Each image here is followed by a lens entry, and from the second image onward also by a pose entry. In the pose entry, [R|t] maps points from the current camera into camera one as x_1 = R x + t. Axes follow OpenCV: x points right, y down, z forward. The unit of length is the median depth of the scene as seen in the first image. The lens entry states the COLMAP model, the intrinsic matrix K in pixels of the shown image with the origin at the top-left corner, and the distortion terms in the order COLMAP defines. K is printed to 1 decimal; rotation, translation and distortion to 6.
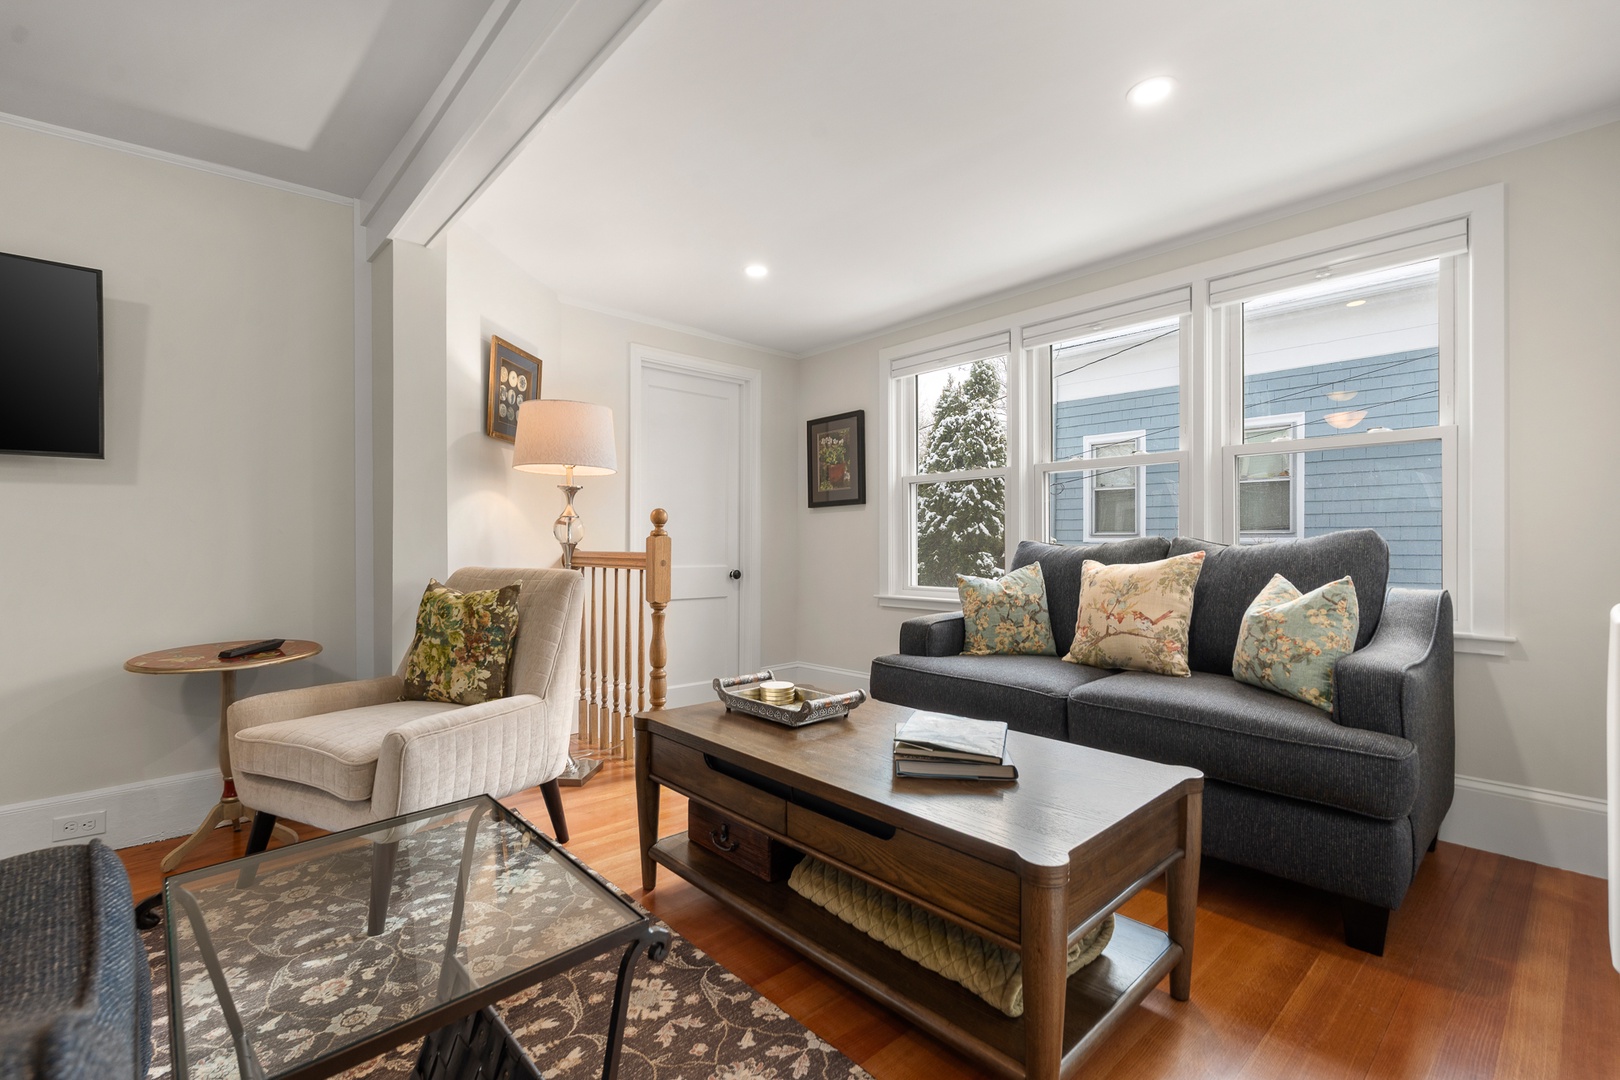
lens RADIAL K [[732.7, 0, 810.0], [0, 732.7, 540.0], [0, 0, 1]] dist [-0.000385, 0.000189]
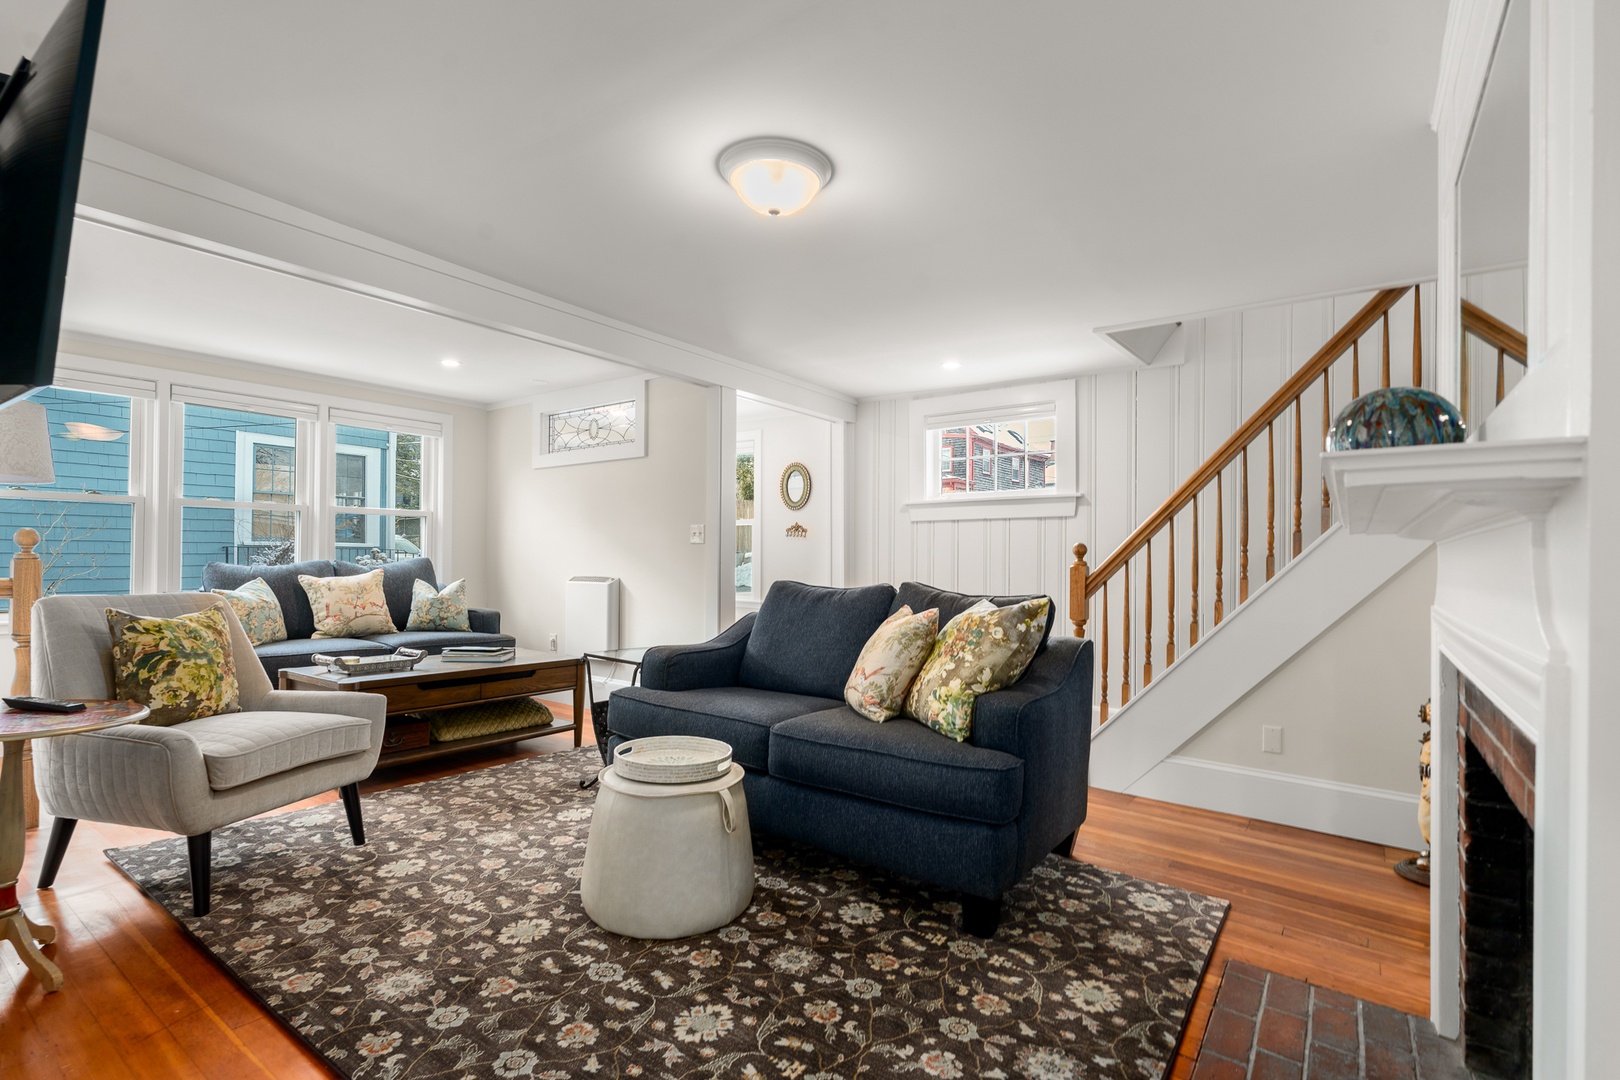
lens RADIAL K [[732.7, 0, 810.0], [0, 732.7, 540.0], [0, 0, 1]] dist [-0.000385, 0.000189]
pose [[-0.207919, 0.025780, 0.977806, -1.797459], [-0.008308, 0.999570, -0.028121, -0.016434], [-0.978111, -0.013971, -0.207616, 0.370904]]
